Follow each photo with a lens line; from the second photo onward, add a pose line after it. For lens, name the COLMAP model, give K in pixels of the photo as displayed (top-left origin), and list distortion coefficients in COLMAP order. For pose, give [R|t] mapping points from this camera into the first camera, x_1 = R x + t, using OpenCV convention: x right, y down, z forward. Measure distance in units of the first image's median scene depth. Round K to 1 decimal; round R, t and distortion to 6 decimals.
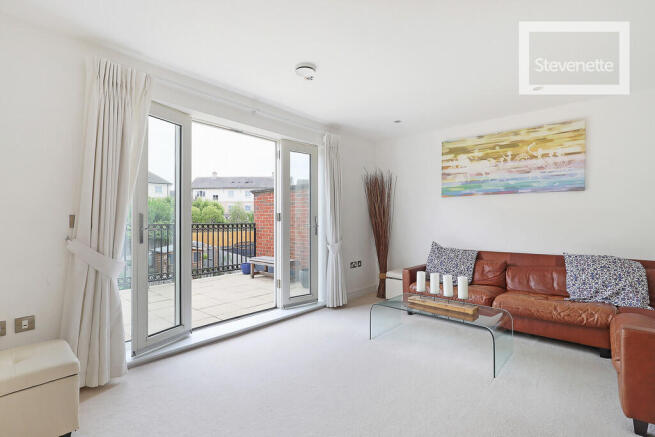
lens RADIAL K [[307.4, 0, 327.0], [0, 307.4, 217.7], [0, 0, 1]] dist [-0.009904, 0.000325]
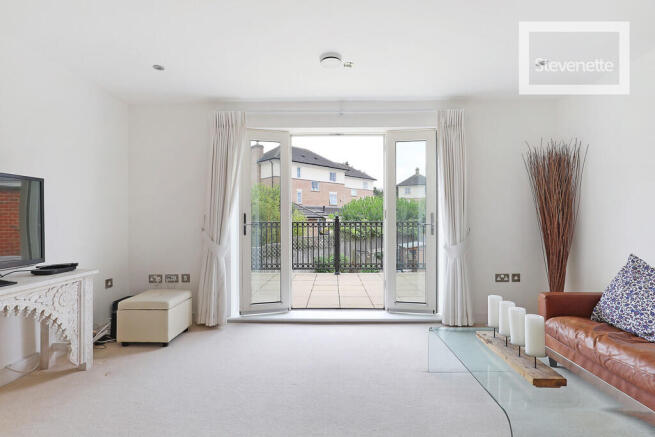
lens RADIAL K [[307.4, 0, 325.0], [0, 307.4, 219.1], [0, 0, 1]] dist [-0.009904, 0.000325]
pose [[0.652488, -0.001914, -0.757797, 0.439672], [0.010066, 0.999930, 0.006141, 0.004870], [0.757732, -0.011635, 0.652462, 0.239605]]
